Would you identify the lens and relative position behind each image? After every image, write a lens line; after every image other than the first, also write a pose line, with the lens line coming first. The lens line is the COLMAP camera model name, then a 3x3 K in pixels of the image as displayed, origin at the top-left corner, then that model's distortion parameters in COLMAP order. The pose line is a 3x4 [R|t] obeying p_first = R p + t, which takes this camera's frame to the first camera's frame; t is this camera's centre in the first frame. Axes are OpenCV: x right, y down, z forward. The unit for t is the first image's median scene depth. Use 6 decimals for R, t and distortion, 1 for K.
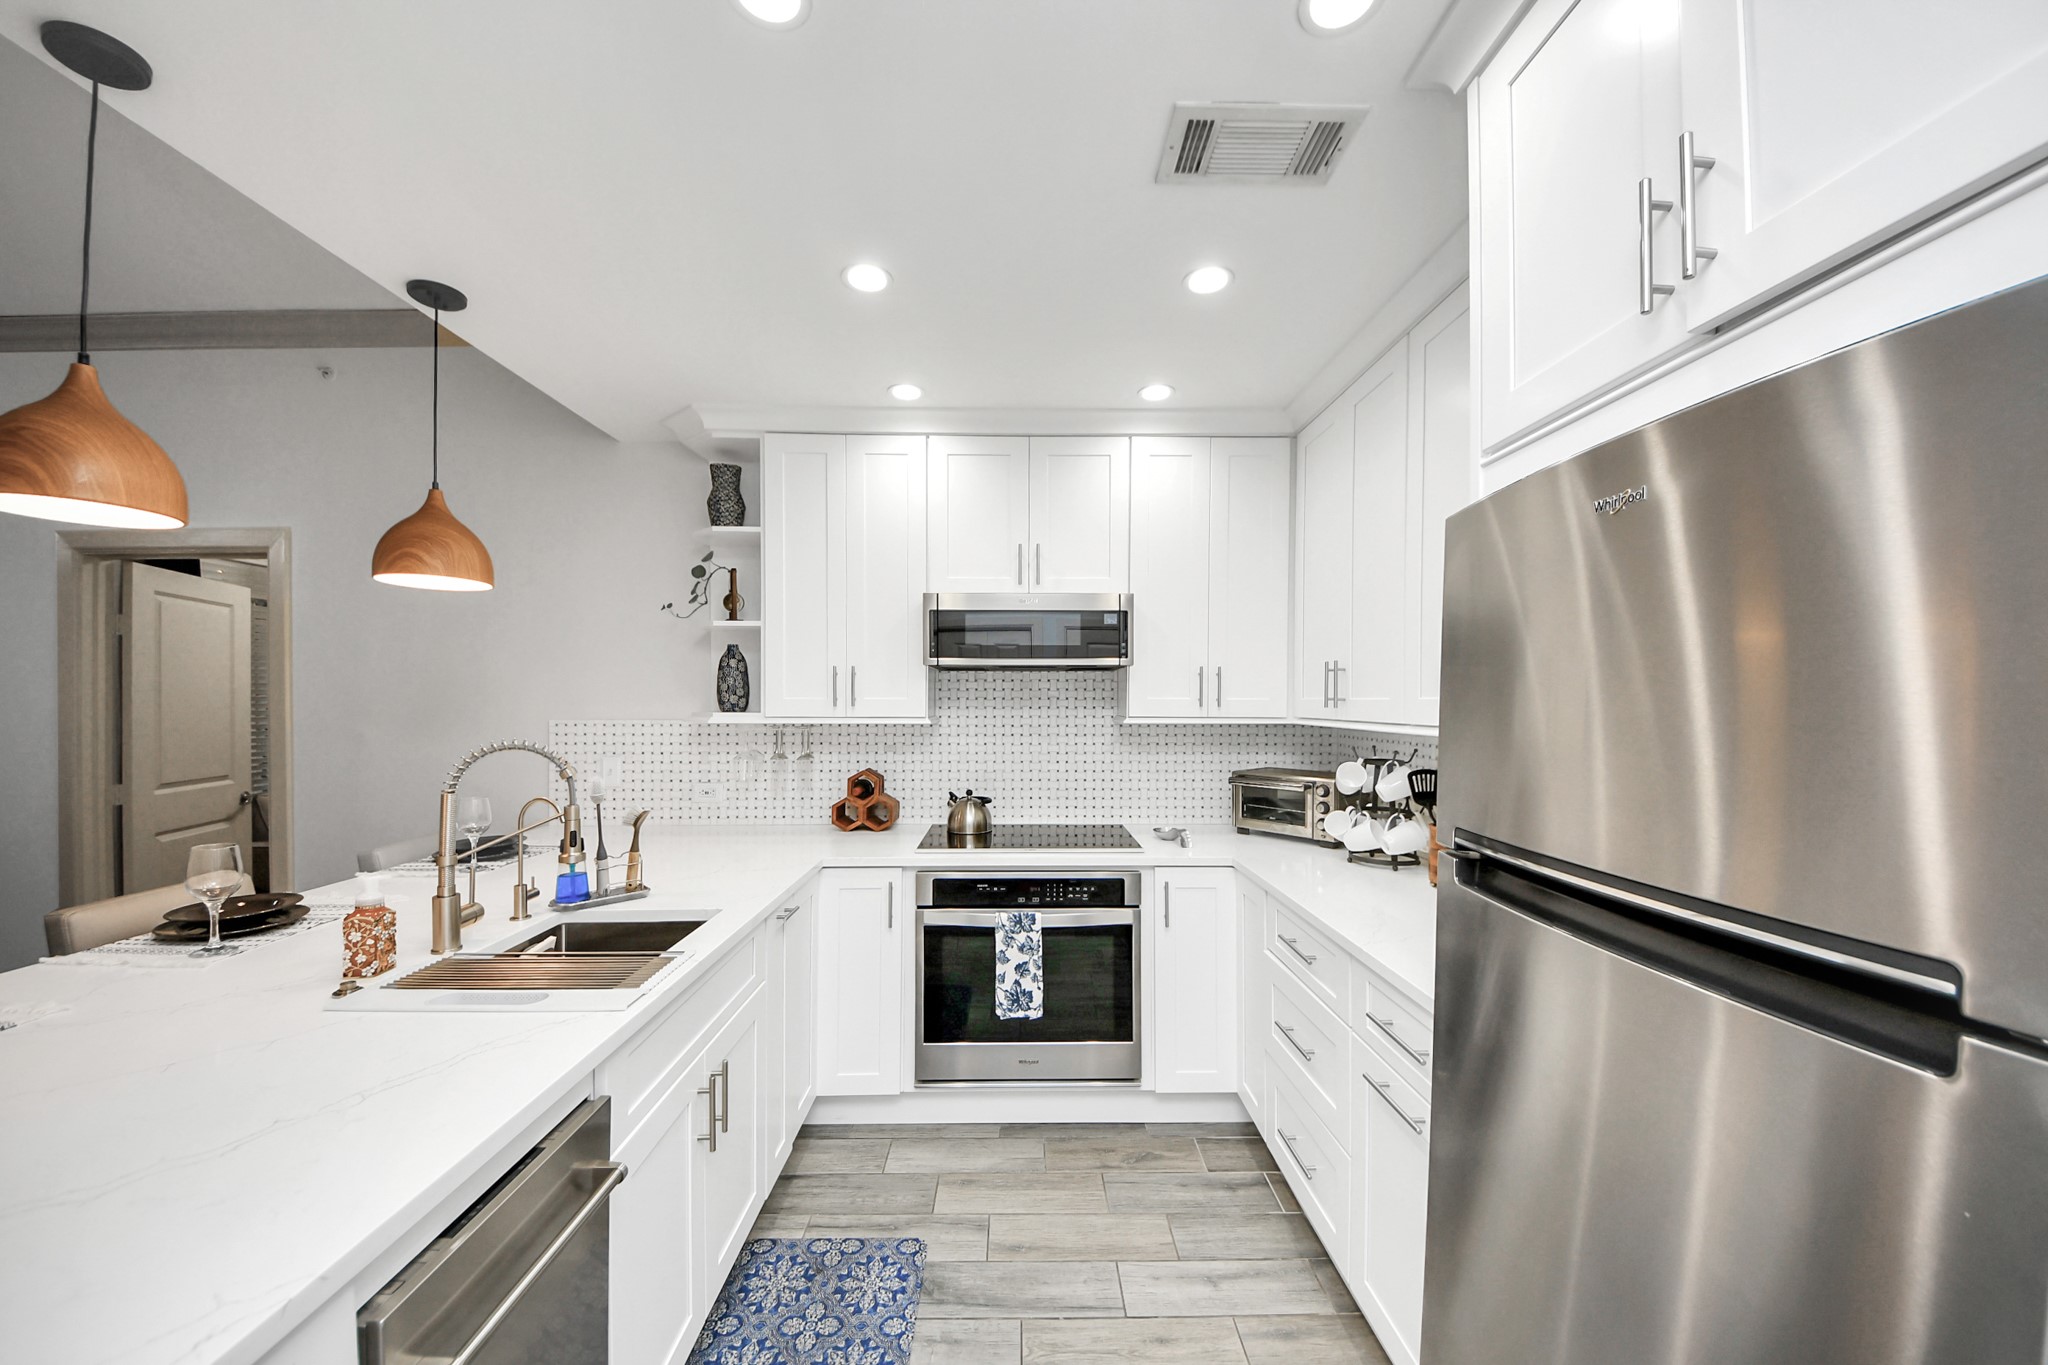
lens RADIAL K [[741.4, 0, 1040.8], [0, 741.4, 695.9], [0, 0, 1]] dist [0.024871, -0.017556]
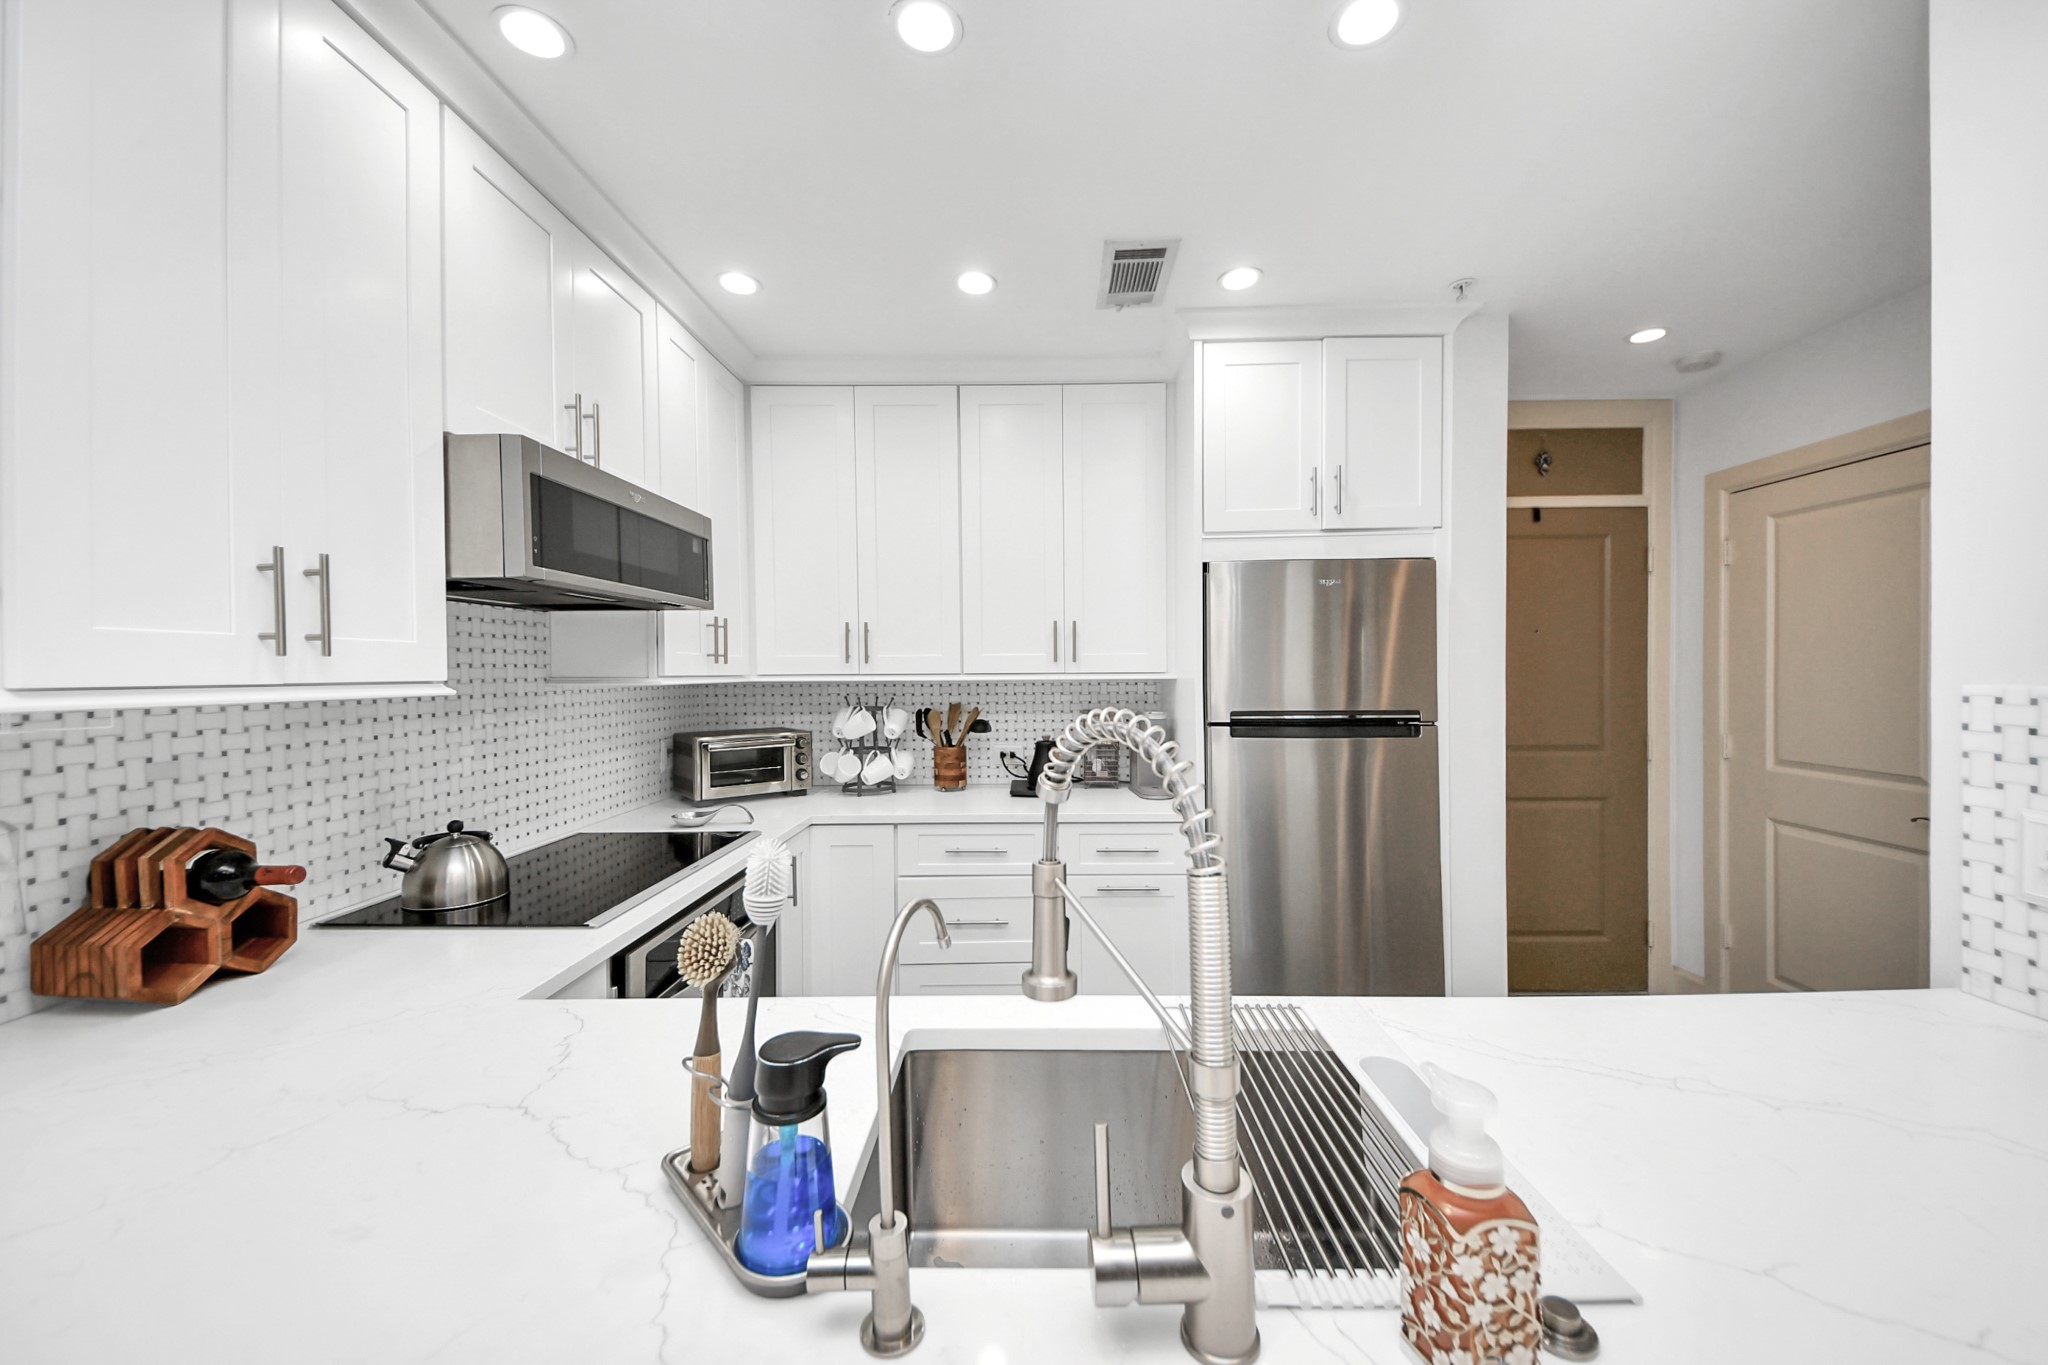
lens RADIAL K [[741.4, 0, 1040.8], [0, 741.4, 695.9], [0, 0, 1]] dist [0.024871, -0.017556]
pose [[0.059286, -0.038108, 0.997513, -0.730397], [0.003545, 0.999273, 0.037964, 0.024539], [-0.998235, 0.001285, 0.059378, 0.680334]]
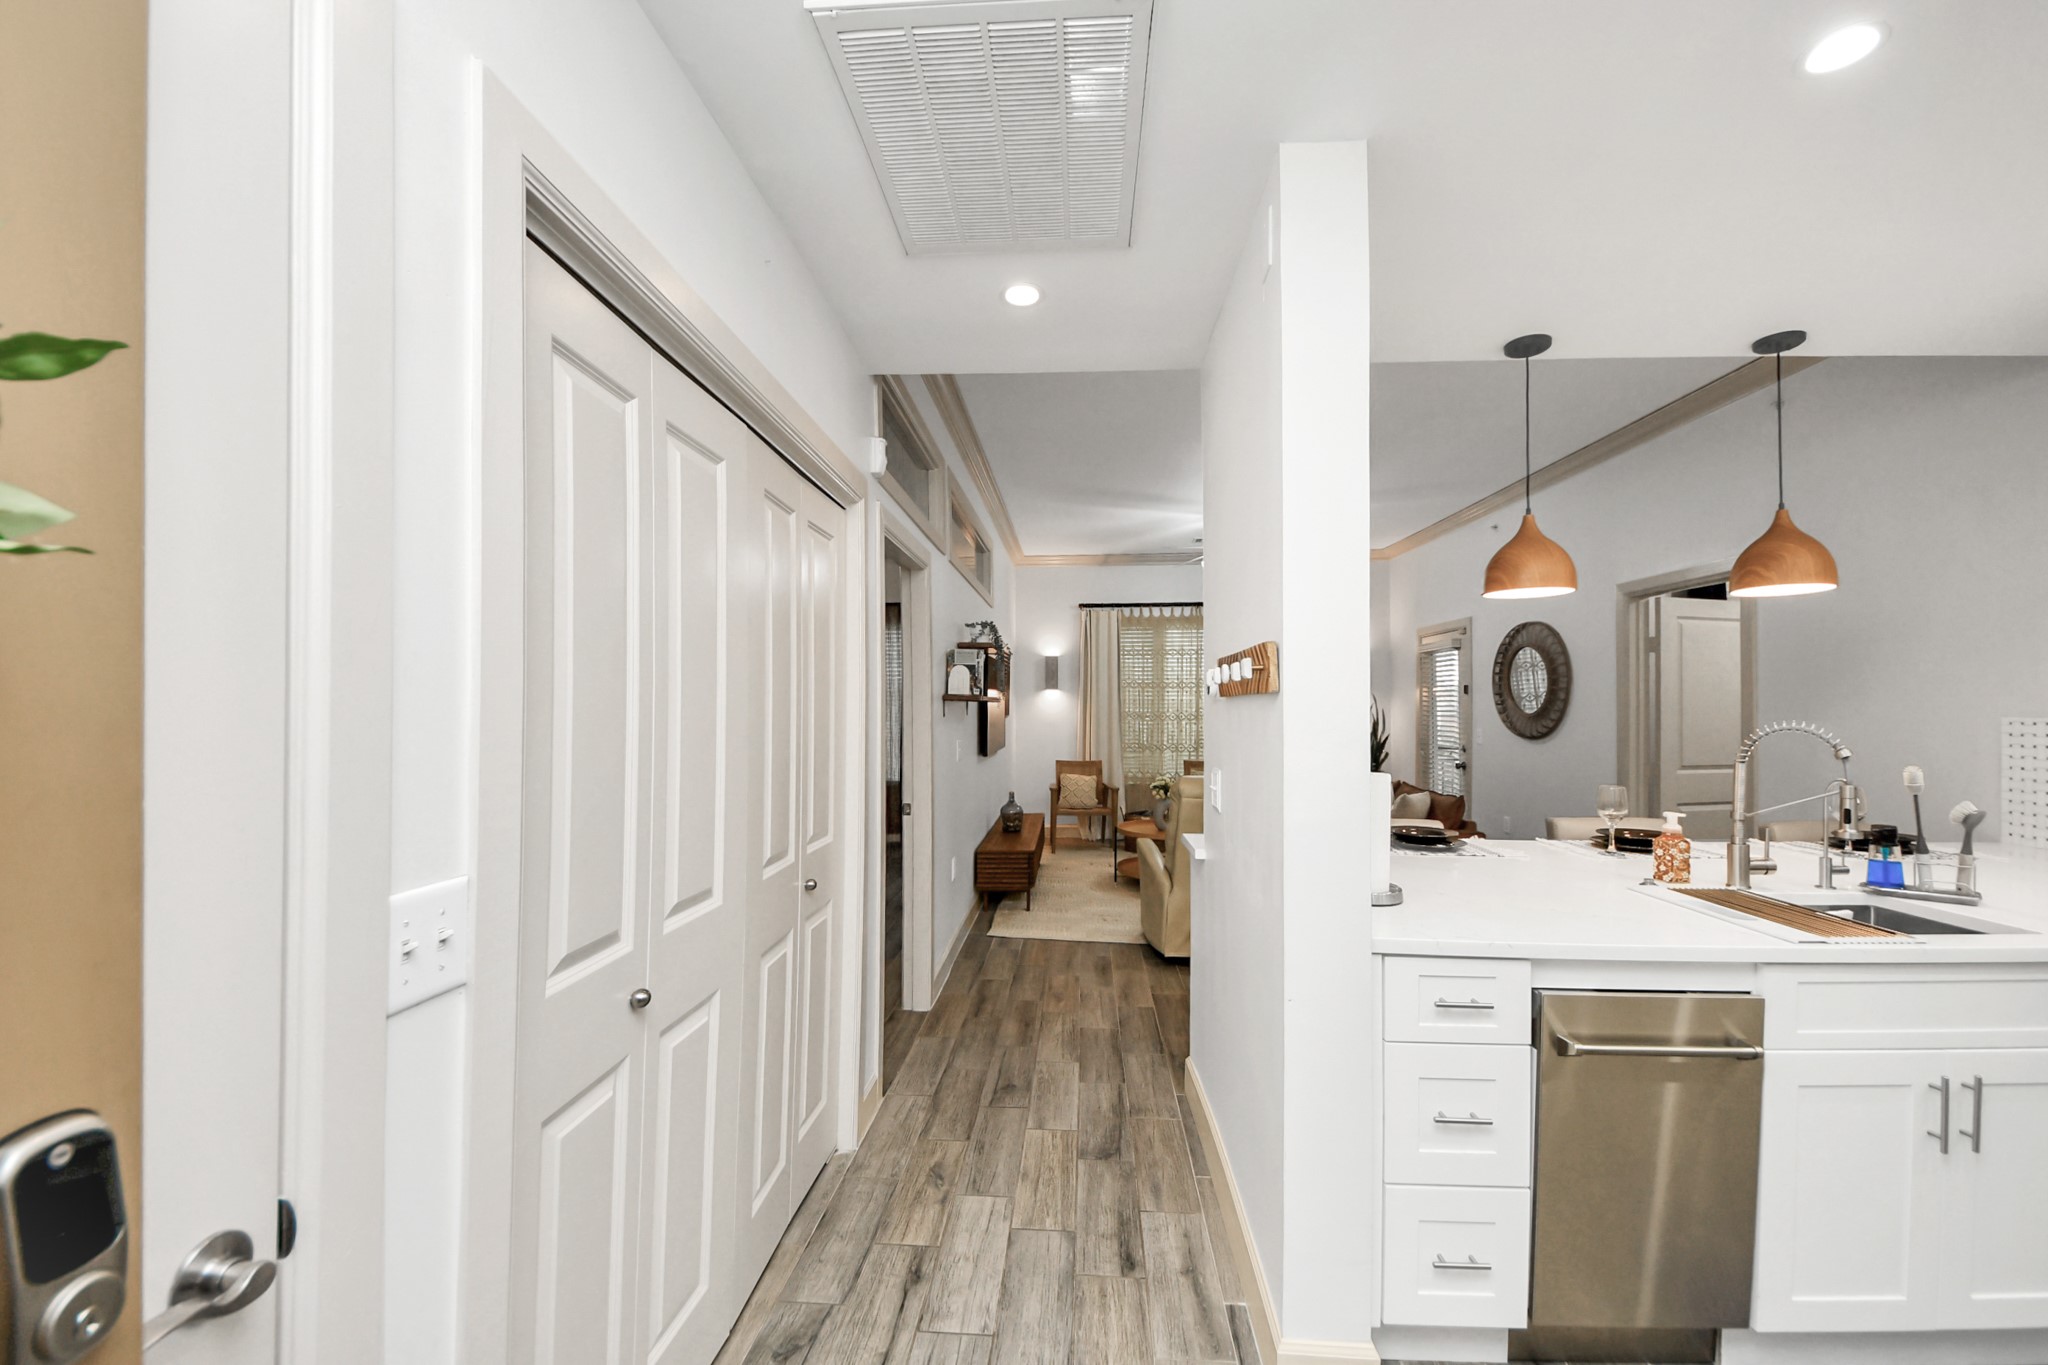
lens RADIAL K [[767.0, 0, 1031.7], [0, 767.0, 693.0], [0, 0, 1]] dist [0.002769, -0.007756]
pose [[-0.095703, -0.019179, -0.995225, 0.383029], [0.009674, 0.999749, -0.020196, 0.015750], [0.995363, -0.011561, -0.095494, -0.034271]]
